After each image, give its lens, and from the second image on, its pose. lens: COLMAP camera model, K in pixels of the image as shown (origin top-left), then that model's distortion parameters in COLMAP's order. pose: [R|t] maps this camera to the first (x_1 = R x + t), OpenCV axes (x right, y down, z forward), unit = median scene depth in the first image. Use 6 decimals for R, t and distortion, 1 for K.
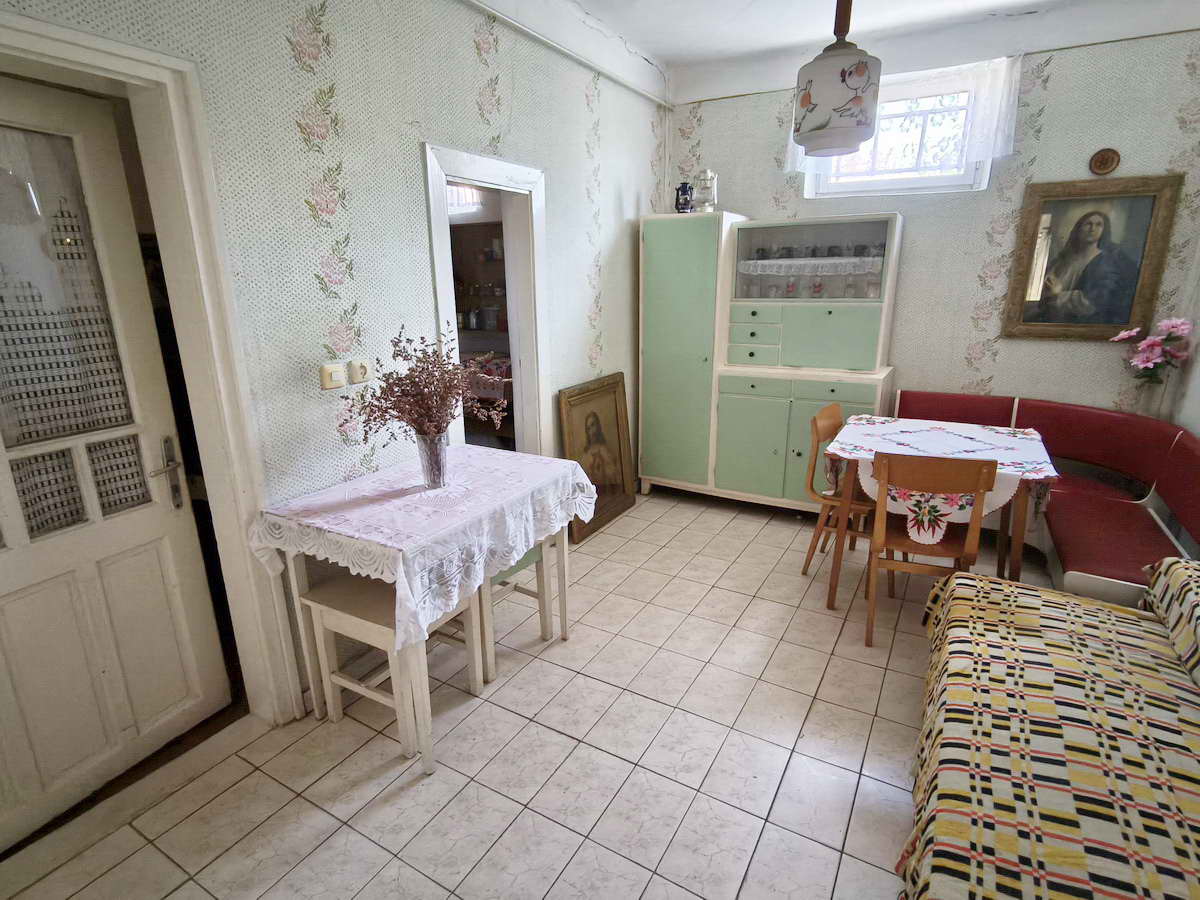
lens RADIAL K [[624.5, 0, 600.0], [0, 624.5, 450.0], [0, 0, 1]] dist [0.000023, 0.000001]
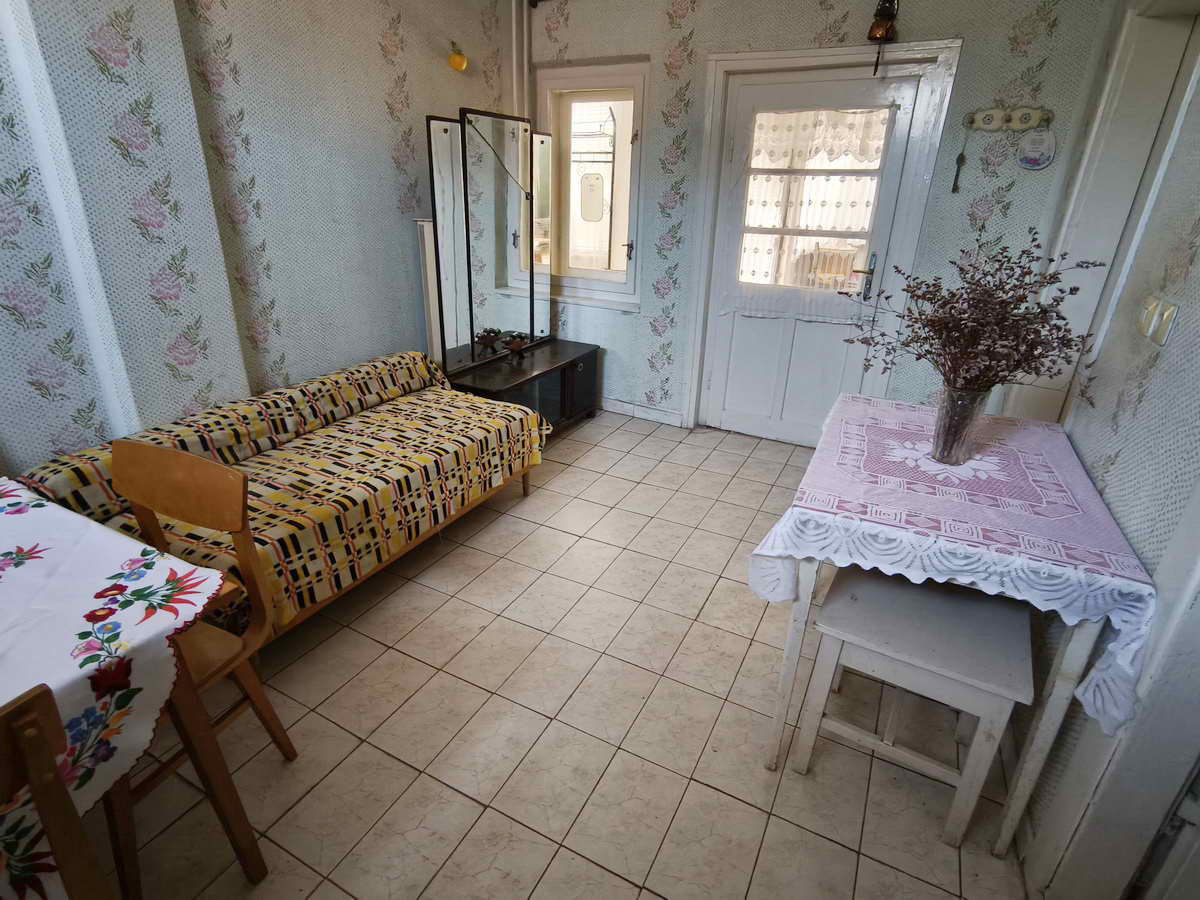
lens RADIAL K [[624.5, 0, 600.0], [0, 624.5, 450.0], [0, 0, 1]] dist [0.000023, 0.000001]
pose [[-0.998566, 0.002396, -0.053474, 0.203863], [-0.031808, 0.776929, 0.628785, -0.455629], [0.043052, 0.629584, -0.775739, 1.771049]]
